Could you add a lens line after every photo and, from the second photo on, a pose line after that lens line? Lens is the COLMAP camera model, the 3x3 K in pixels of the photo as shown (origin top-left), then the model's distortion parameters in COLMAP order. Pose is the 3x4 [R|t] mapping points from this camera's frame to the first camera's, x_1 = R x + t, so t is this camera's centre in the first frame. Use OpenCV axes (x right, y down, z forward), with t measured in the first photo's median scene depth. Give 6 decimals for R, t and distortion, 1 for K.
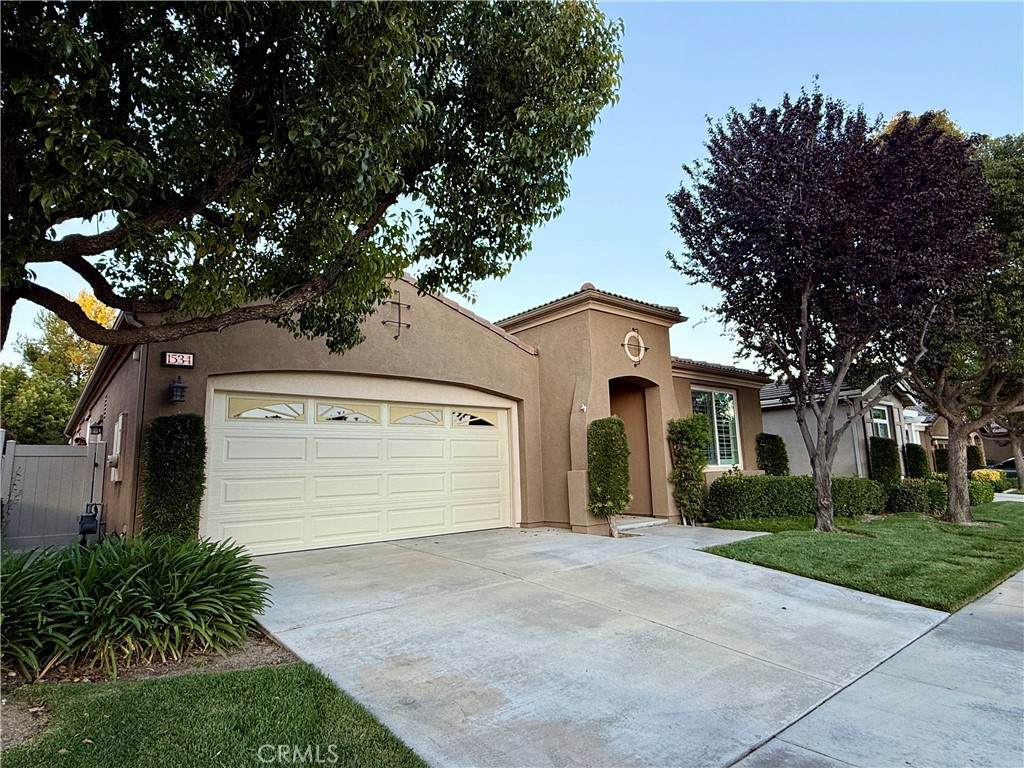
lens RADIAL K [[561.2, 0, 512.6], [0, 561.2, 384.1], [0, 0, 1]] dist [-0.002888, -0.000129]
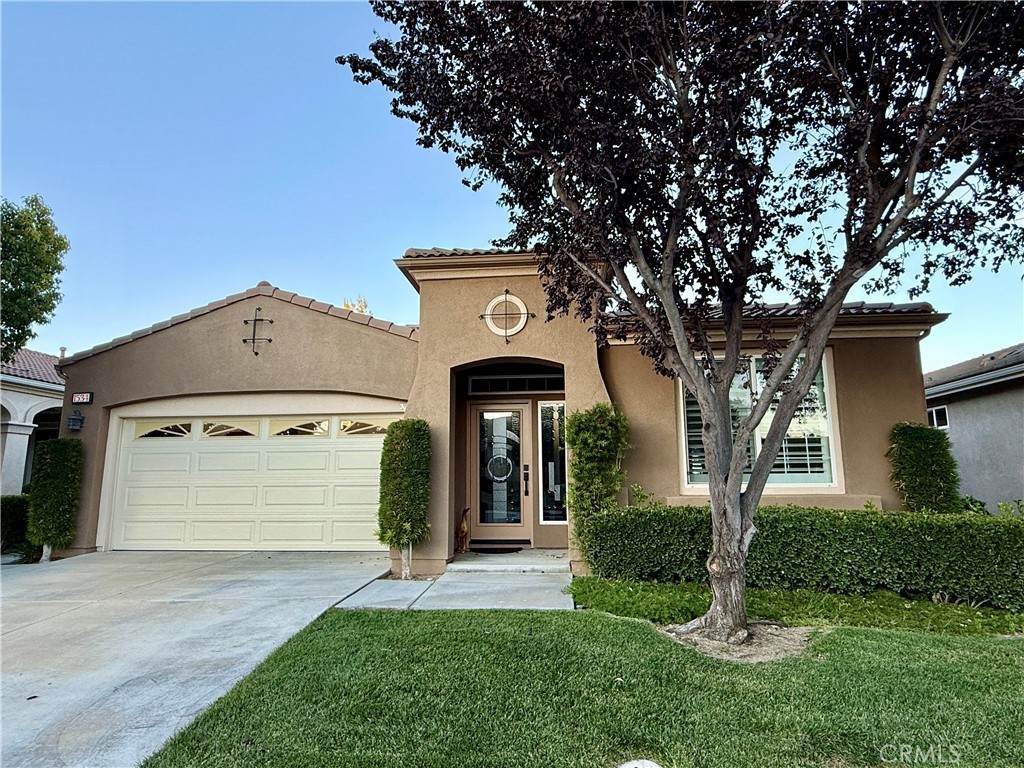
lens RADIAL K [[592.2, 0, 510.6], [0, 592.2, 385.5], [0, 0, 1]] dist [0.003998, 0.000361]
pose [[0.702146, -0.090305, -0.706283, 0.800613], [0.096906, 0.994815, -0.030858, 0.048922], [0.705407, -0.046776, 0.707257, 0.504088]]
